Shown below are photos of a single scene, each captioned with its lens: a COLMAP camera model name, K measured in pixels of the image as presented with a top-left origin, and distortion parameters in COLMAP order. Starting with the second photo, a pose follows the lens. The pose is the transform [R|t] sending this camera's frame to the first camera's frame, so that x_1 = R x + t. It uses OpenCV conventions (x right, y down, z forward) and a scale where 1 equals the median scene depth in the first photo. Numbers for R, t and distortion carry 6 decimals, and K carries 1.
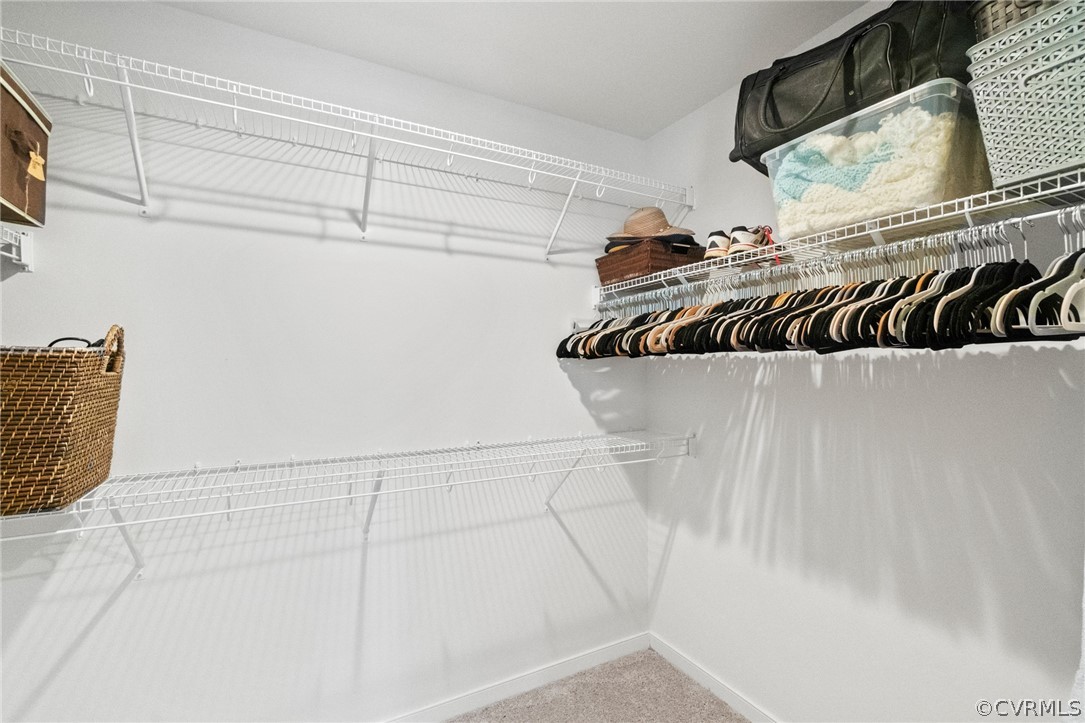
lens RADIAL K [[467.6, 0, 541.5], [0, 467.6, 364.9], [0, 0, 1]] dist [-0.003609, -0.000038]
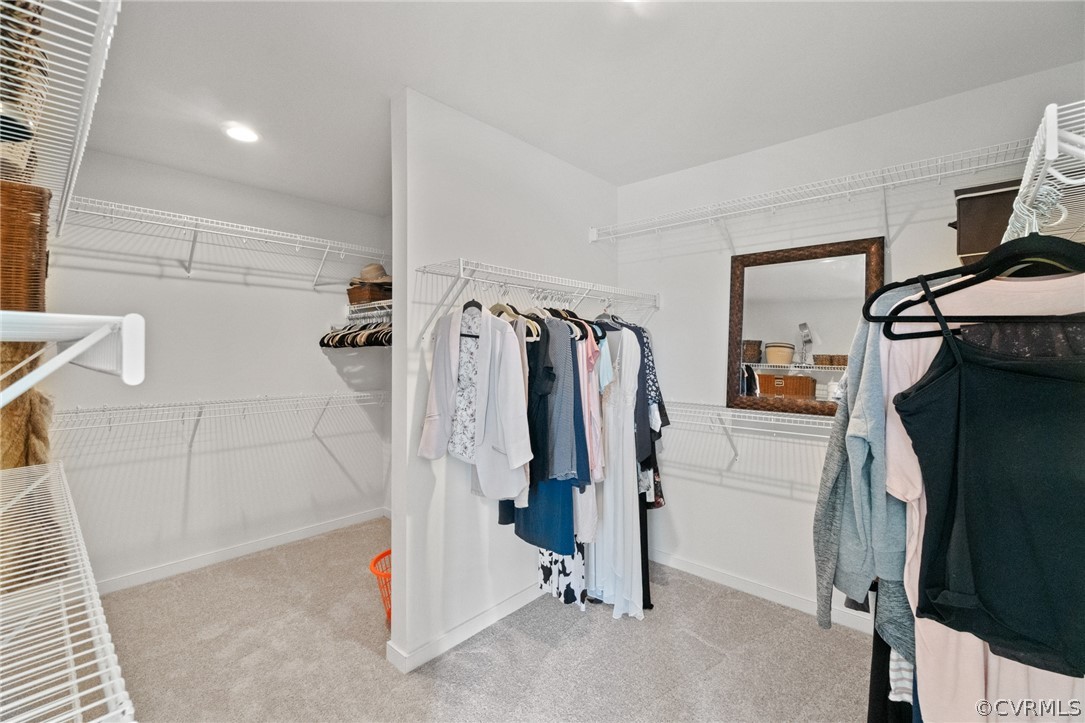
lens RADIAL K [[467.6, 0, 540.9], [0, 467.6, 355.6], [0, 0, 1]] dist [-0.003609, -0.000038]
pose [[0.948902, 0.004387, 0.315539, 0.294175], [-0.008310, 0.999904, 0.011089, -0.010078], [-0.315460, -0.013145, 0.948848, -0.993415]]
